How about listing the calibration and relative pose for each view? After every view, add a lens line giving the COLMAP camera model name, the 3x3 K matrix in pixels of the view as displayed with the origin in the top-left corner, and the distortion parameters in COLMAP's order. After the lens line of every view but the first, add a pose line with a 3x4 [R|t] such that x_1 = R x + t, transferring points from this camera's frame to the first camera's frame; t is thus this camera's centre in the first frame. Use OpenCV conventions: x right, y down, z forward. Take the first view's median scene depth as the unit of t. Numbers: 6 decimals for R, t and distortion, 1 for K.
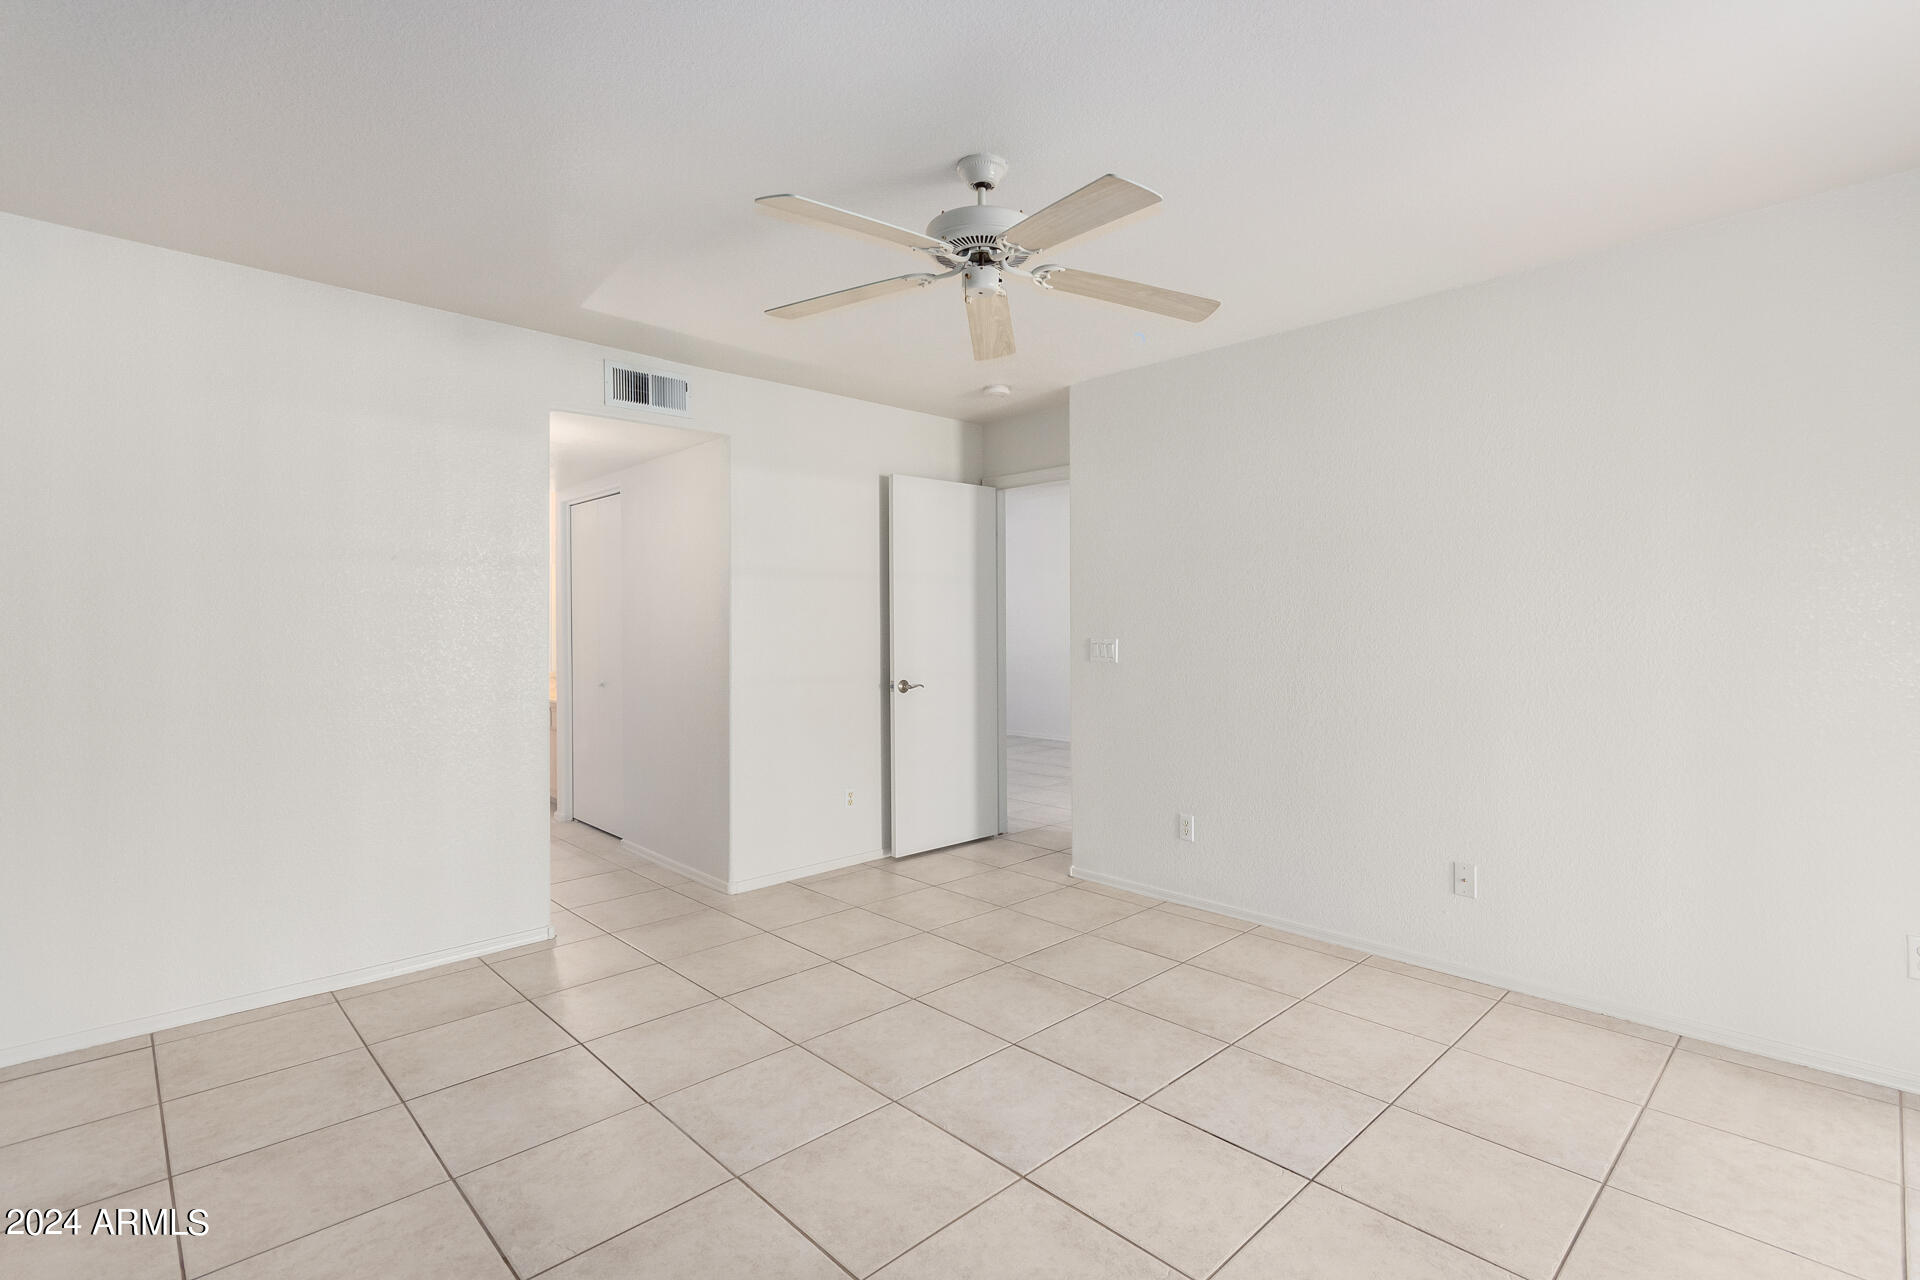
lens RADIAL K [[890.1, 0, 964.6], [0, 890.1, 632.1], [0, 0, 1]] dist [0.004180, 0.001237]
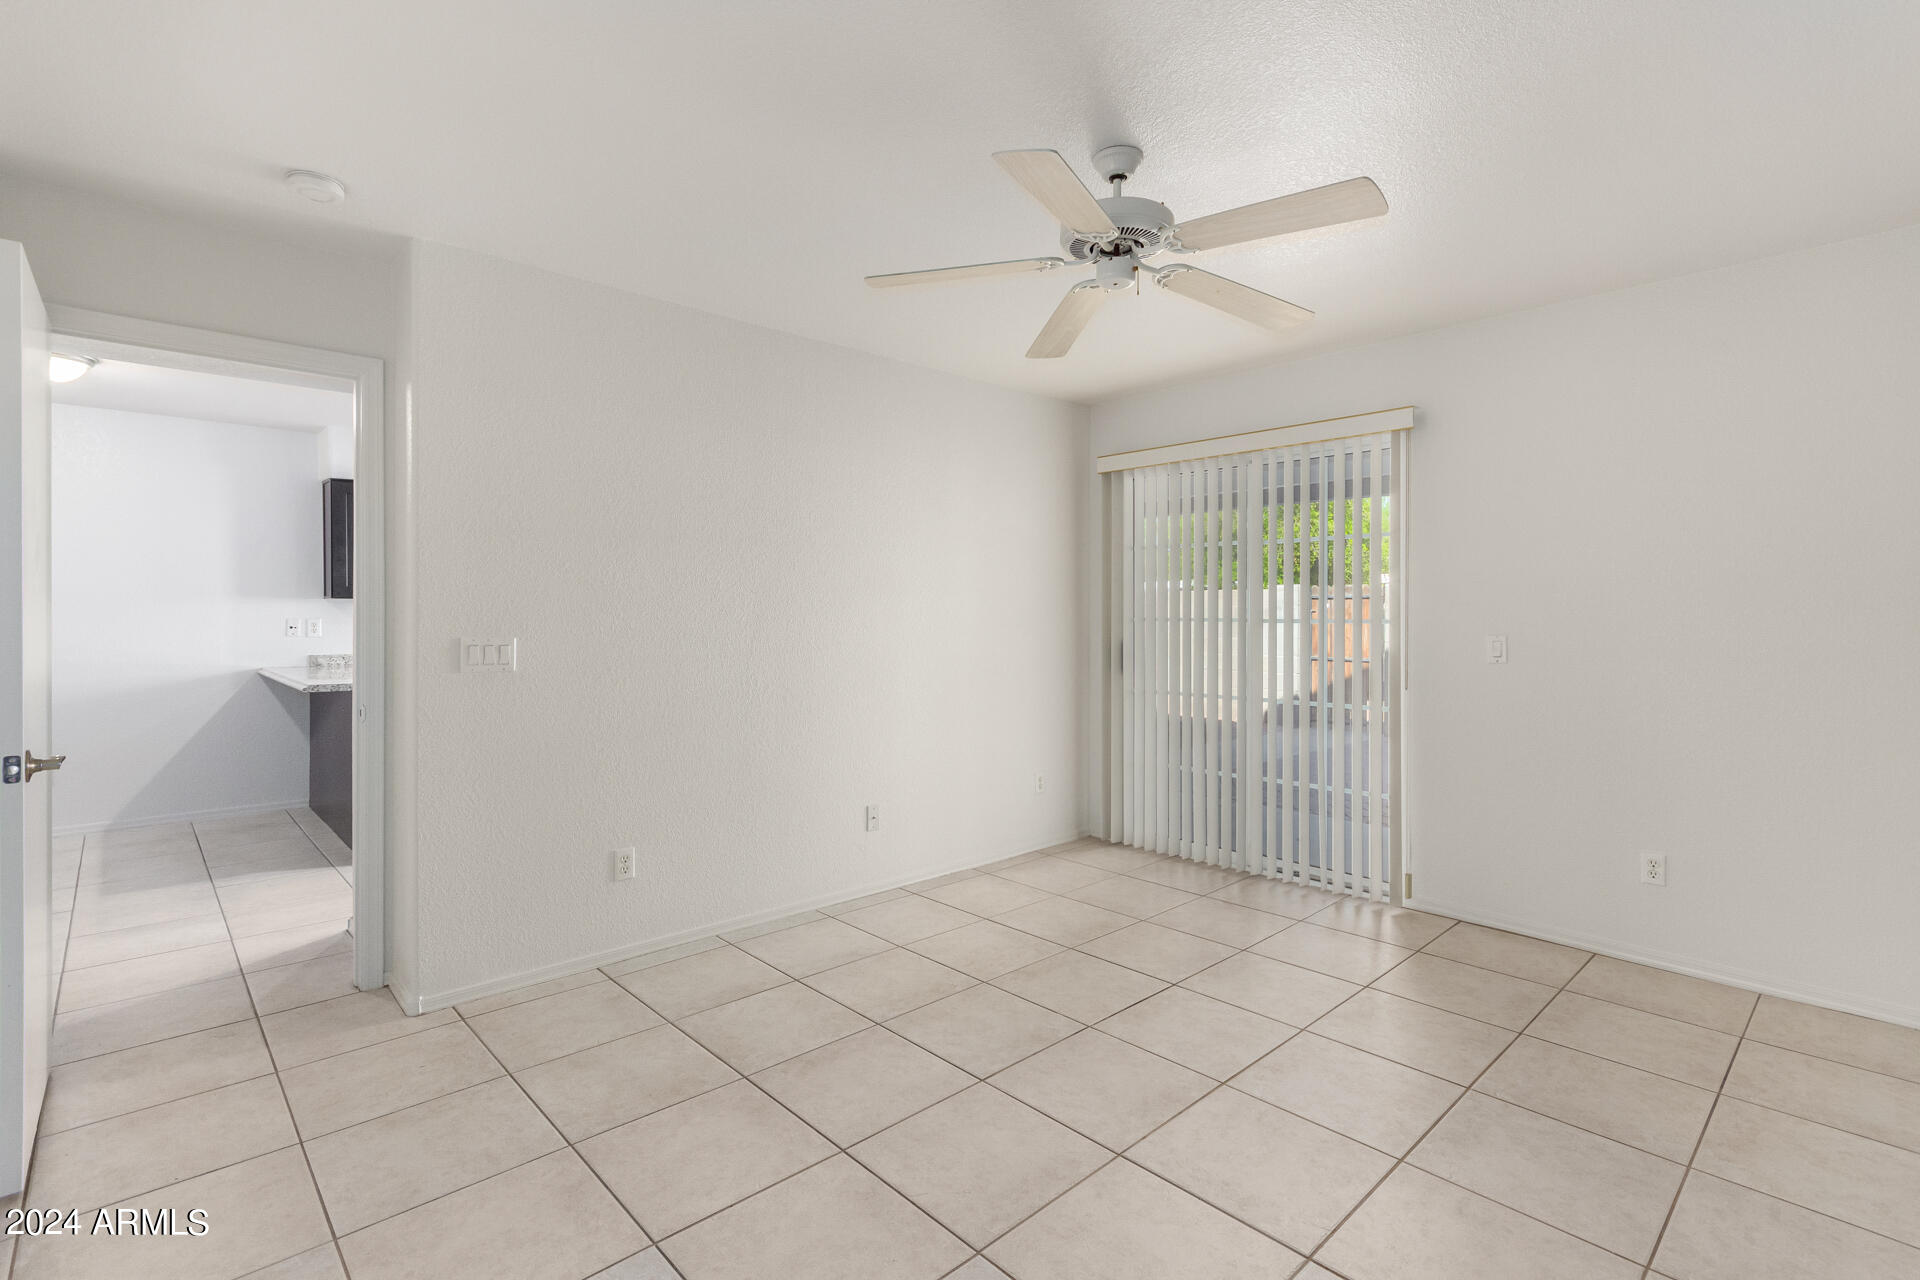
lens RADIAL K [[890.1, 0, 972.0], [0, 890.1, 632.8], [0, 0, 1]] dist [0.004180, 0.001237]
pose [[0.010043, -0.014515, 0.999844, -0.674323], [0.005385, 0.999881, 0.014461, -0.005205], [-0.999935, 0.005239, 0.010120, 0.796815]]
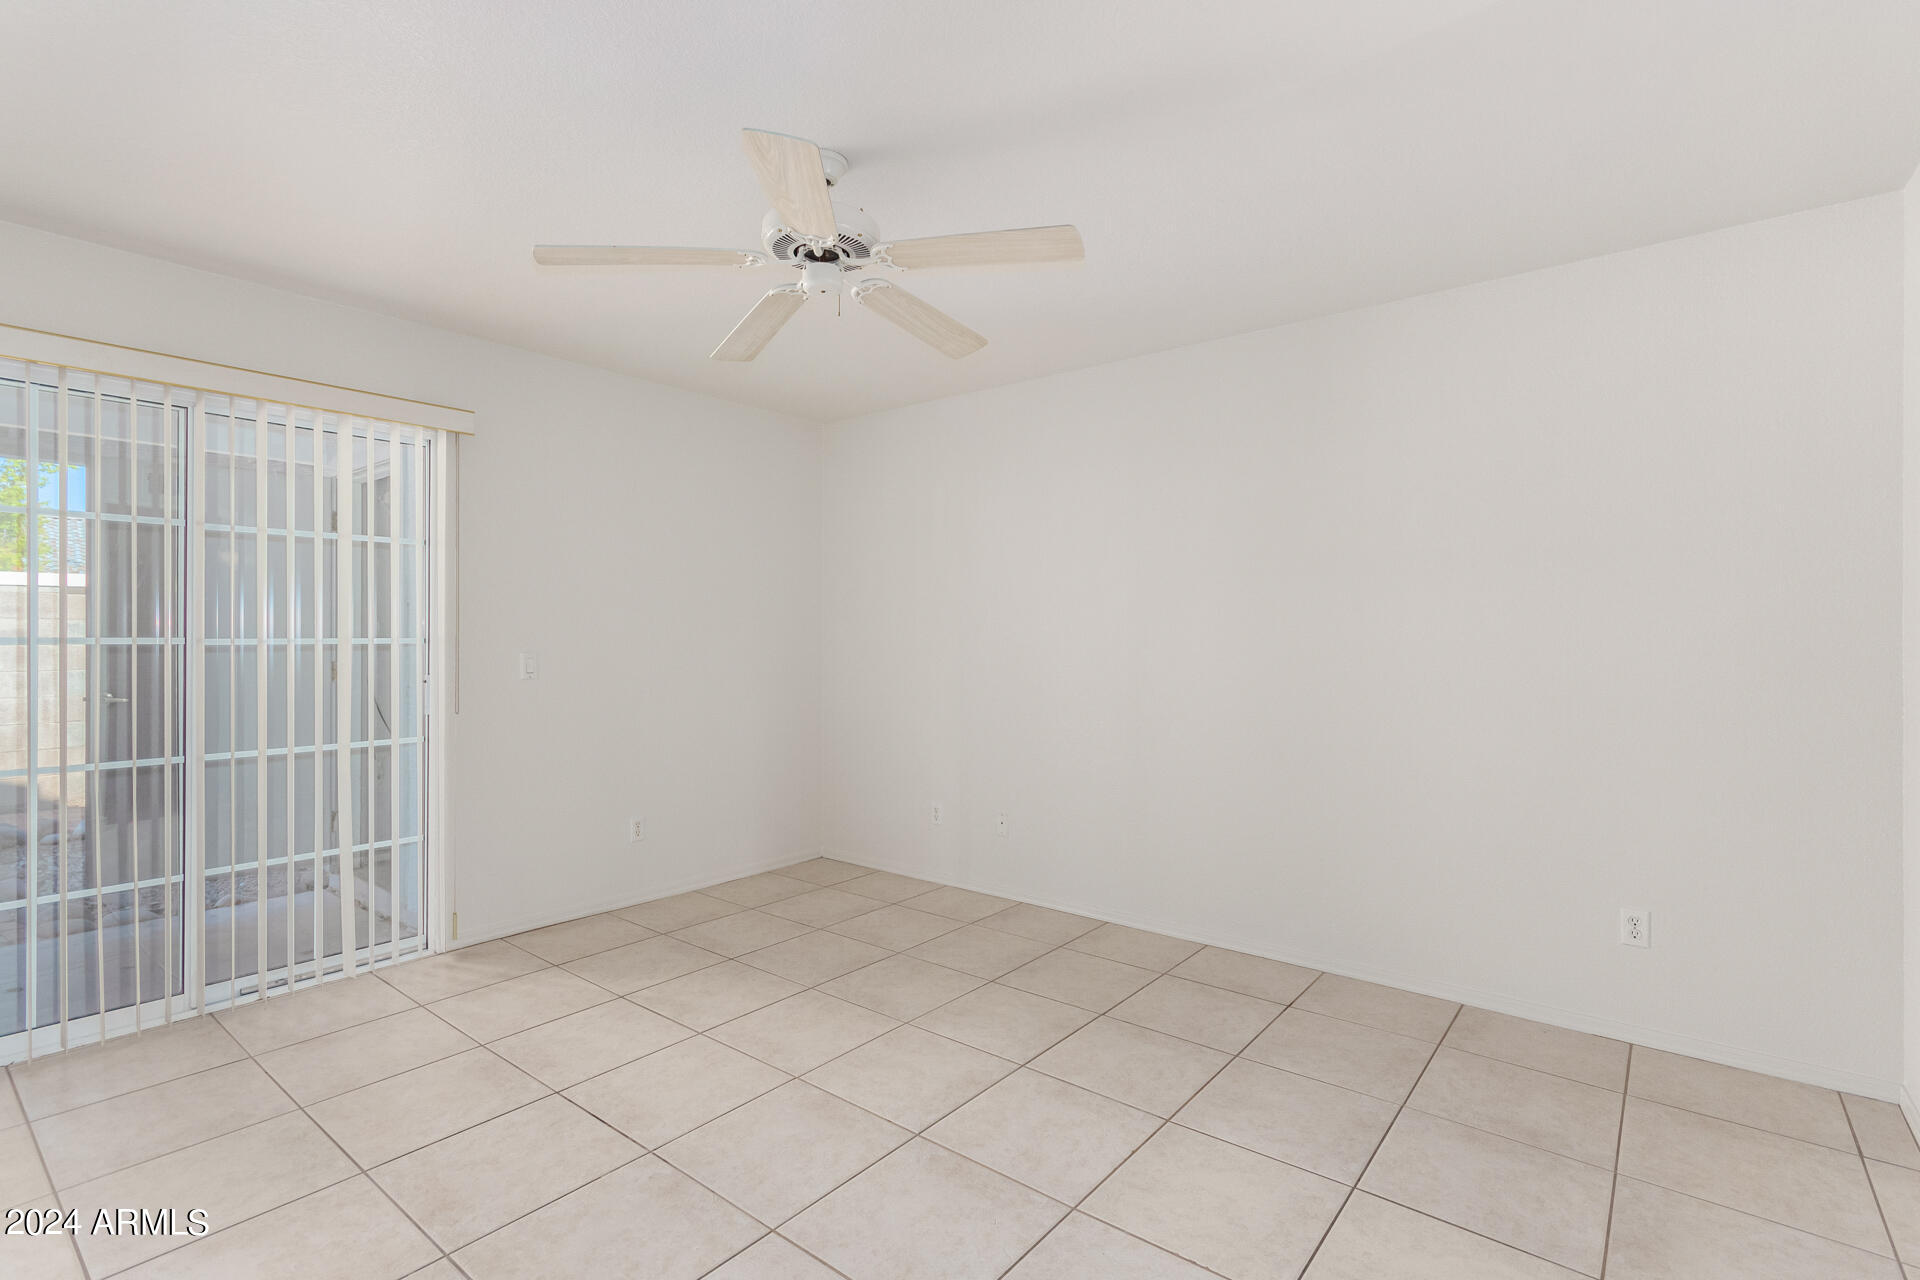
lens RADIAL K [[890.1, 0, 964.4], [0, 890.1, 637.1], [0, 0, 1]] dist [0.004180, 0.001237]
pose [[-0.991307, 0.002943, -0.131537, -0.002951], [0.002202, 0.999981, 0.005773, -0.008310], [0.131551, 0.005433, -0.991294, 1.369330]]
